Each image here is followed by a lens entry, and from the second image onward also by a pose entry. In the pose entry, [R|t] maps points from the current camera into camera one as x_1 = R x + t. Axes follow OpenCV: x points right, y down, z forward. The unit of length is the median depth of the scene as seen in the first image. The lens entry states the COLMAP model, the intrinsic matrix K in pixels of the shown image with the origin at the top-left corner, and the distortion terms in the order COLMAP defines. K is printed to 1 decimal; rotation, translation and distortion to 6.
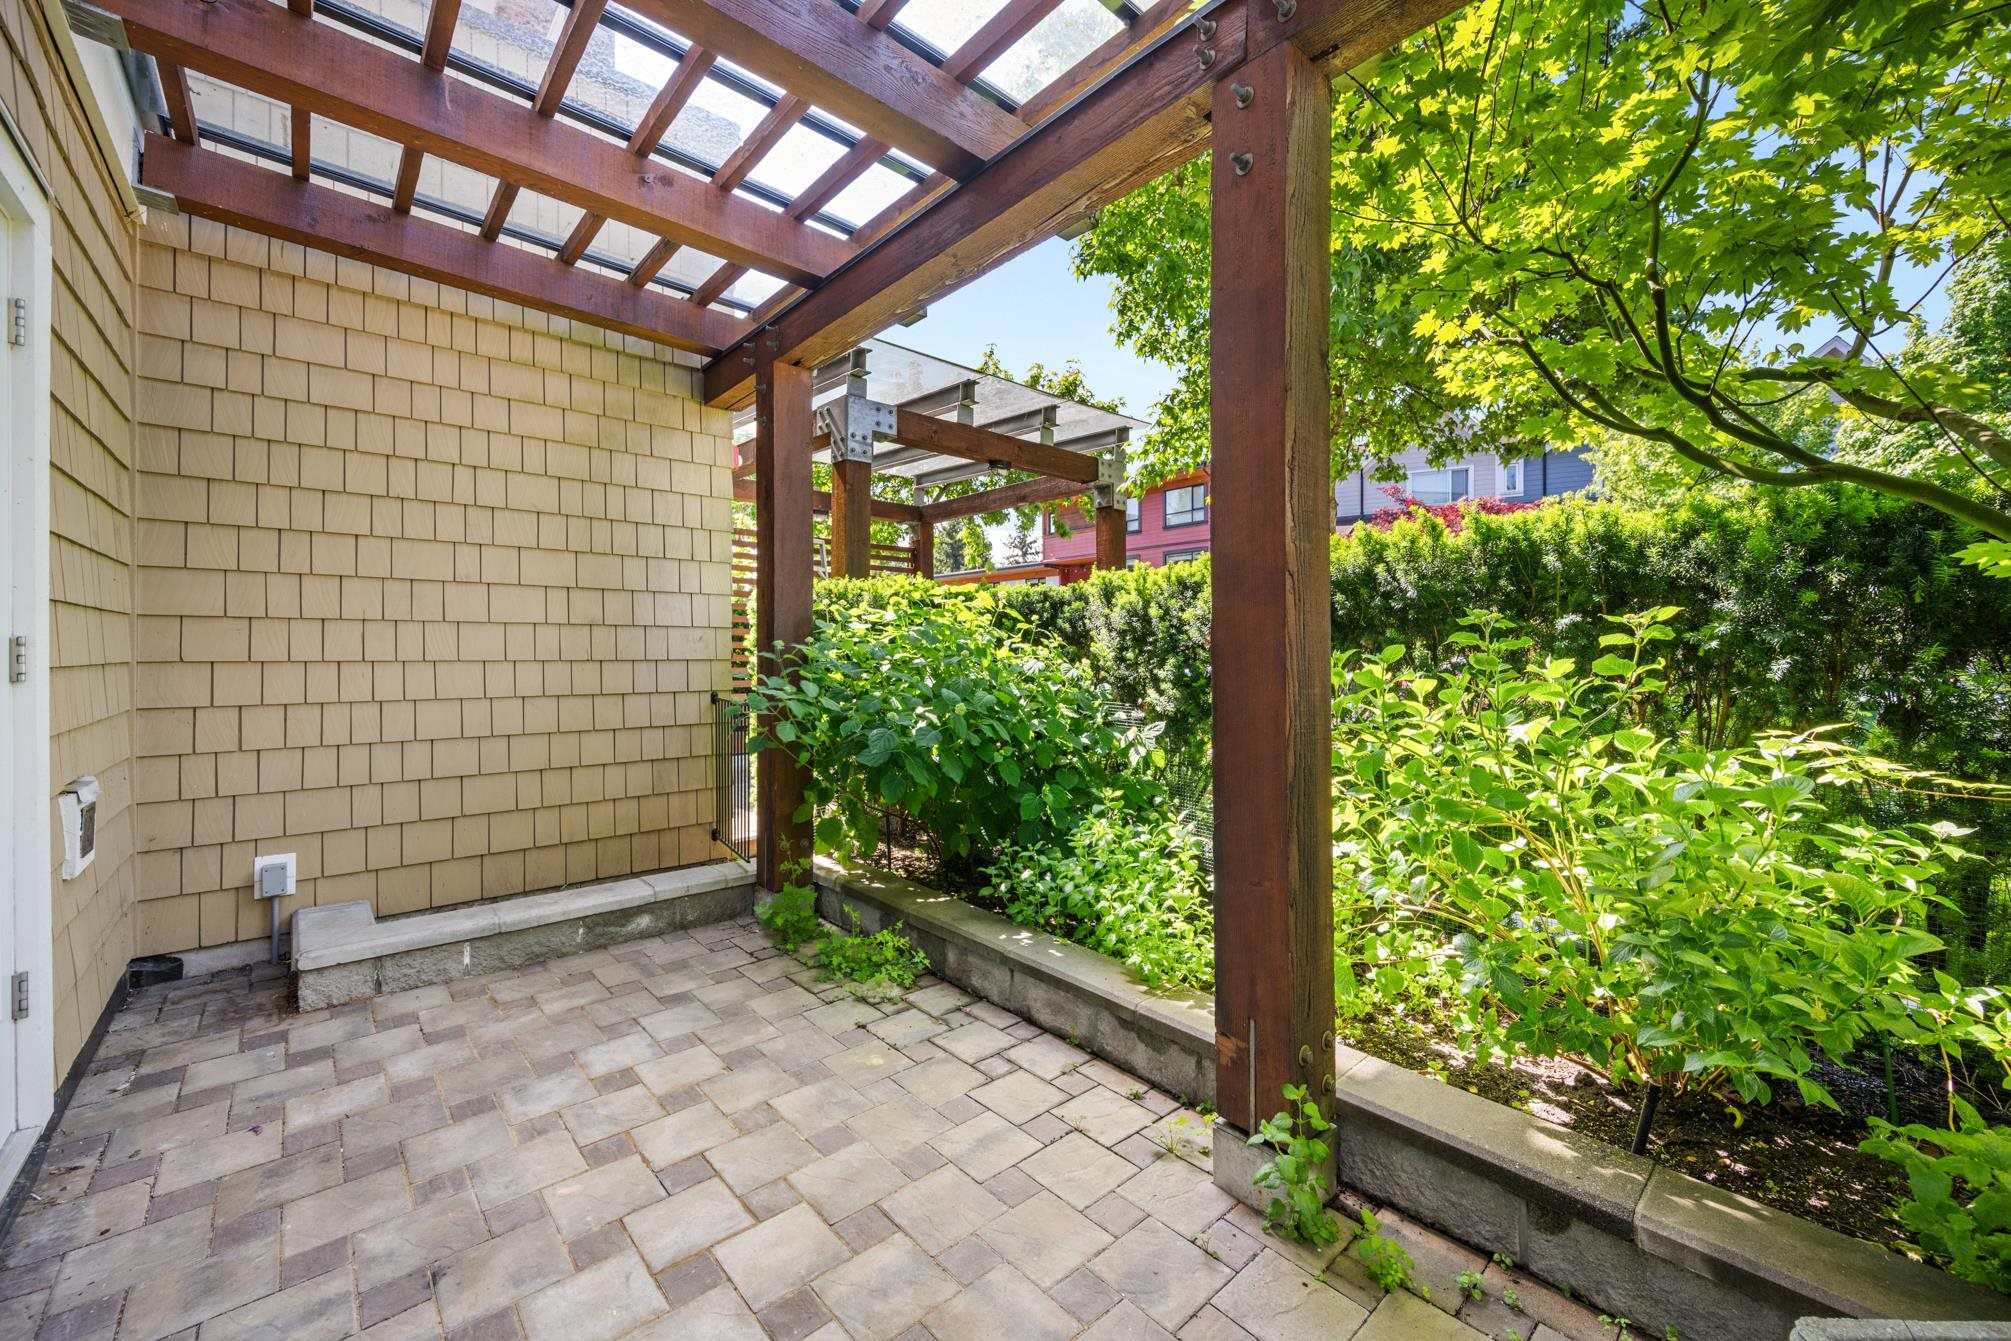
lens RADIAL K [[795.8, 0, 1022.3], [0, 795.8, 651.4], [0, 0, 1]] dist [-0.001254, 0.000148]
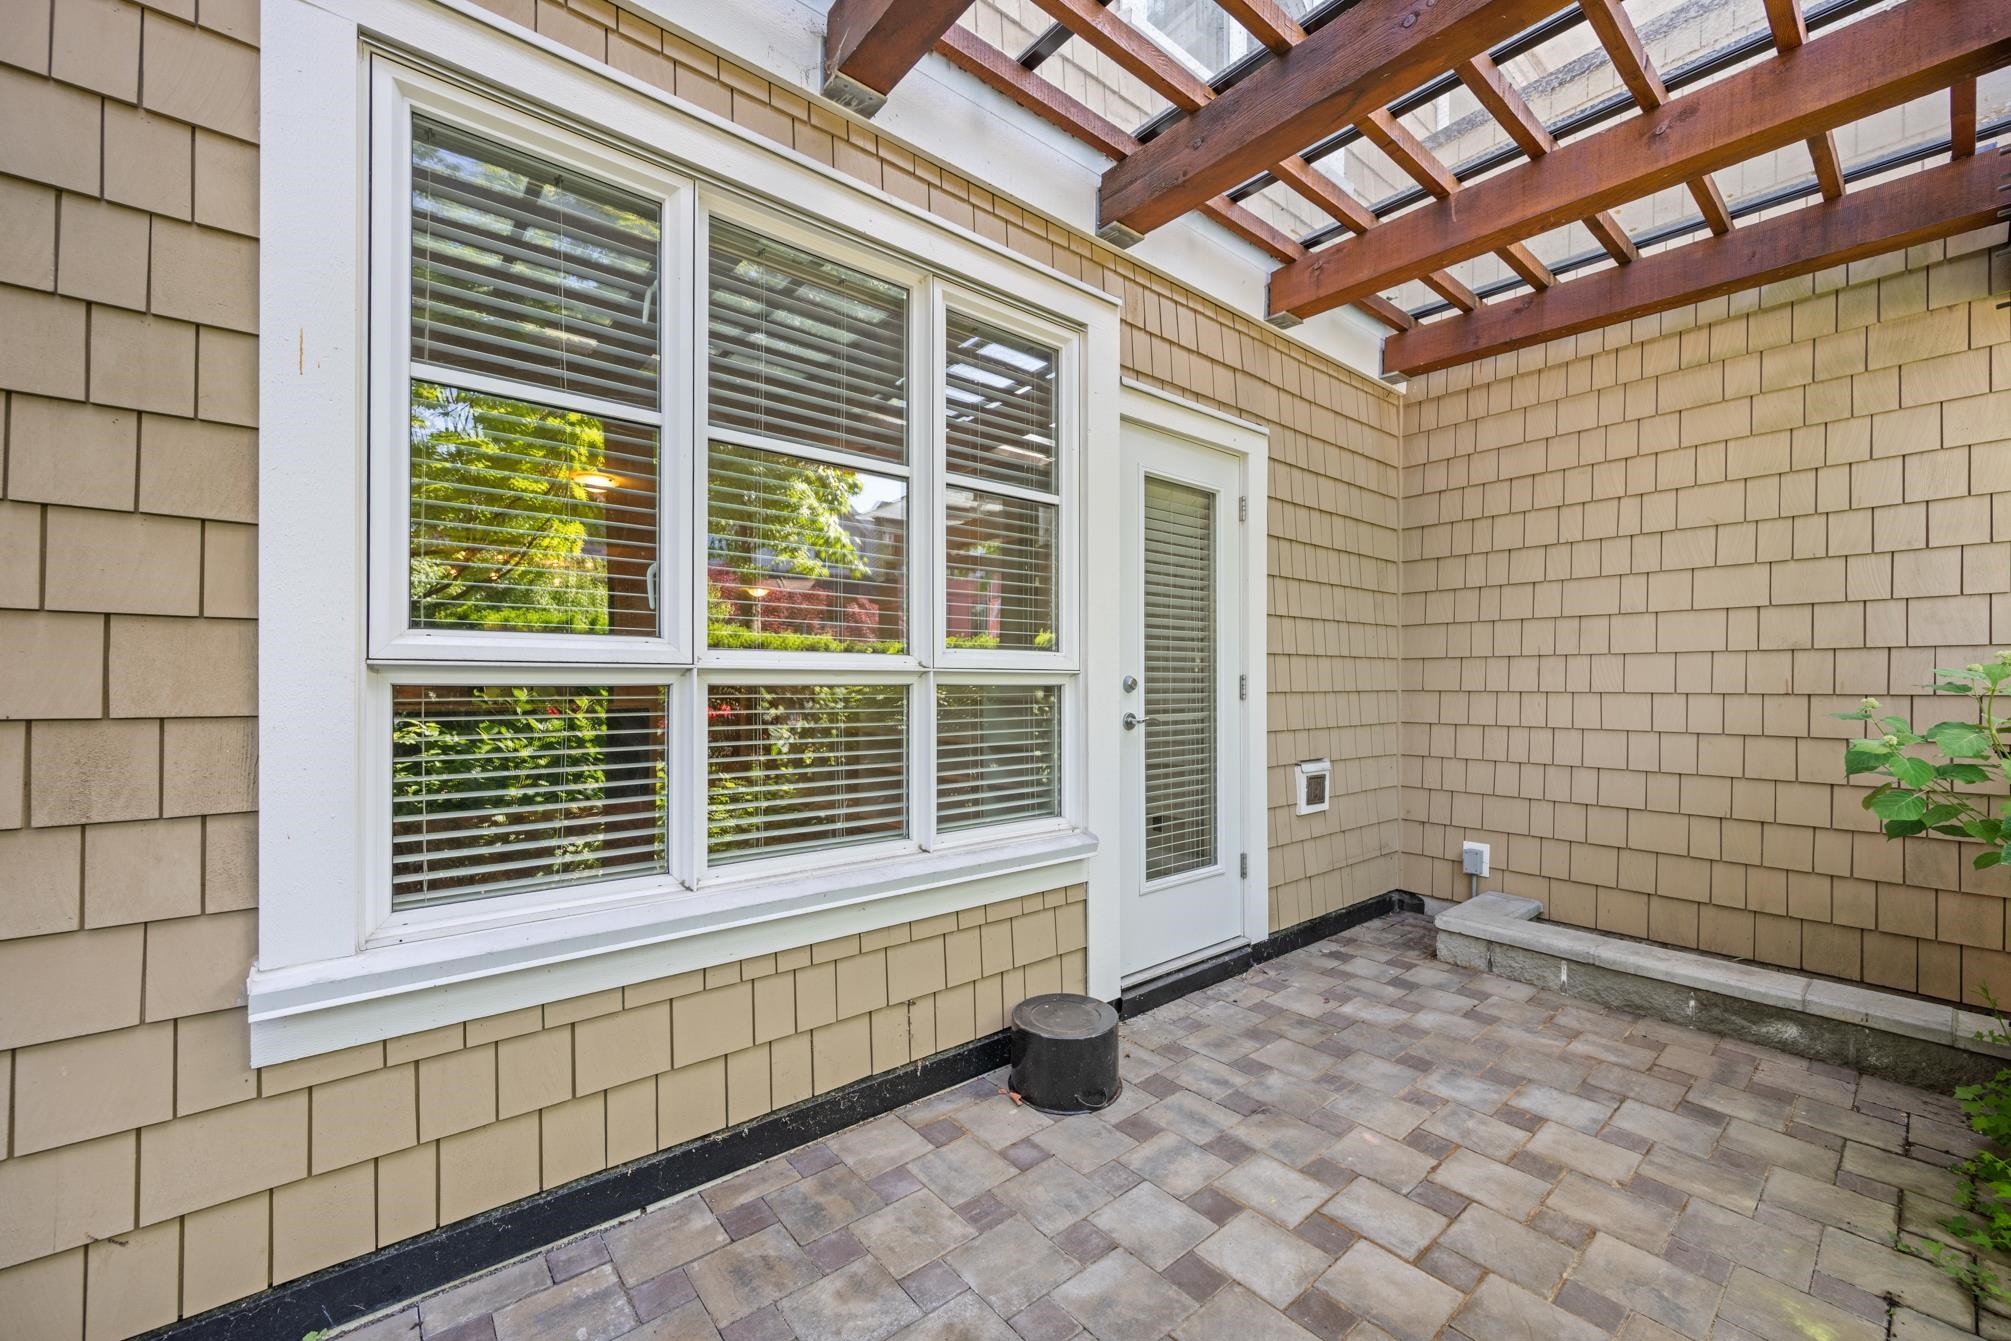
lens RADIAL K [[795.8, 0, 1013.8], [0, 795.8, 680.1], [0, 0, 1]] dist [-0.001254, 0.000148]
pose [[-0.048984, -0.013015, -0.998715, 0.361406], [-0.008704, 0.999883, -0.012603, 0.017253], [0.998762, 0.008076, -0.049091, 0.310751]]
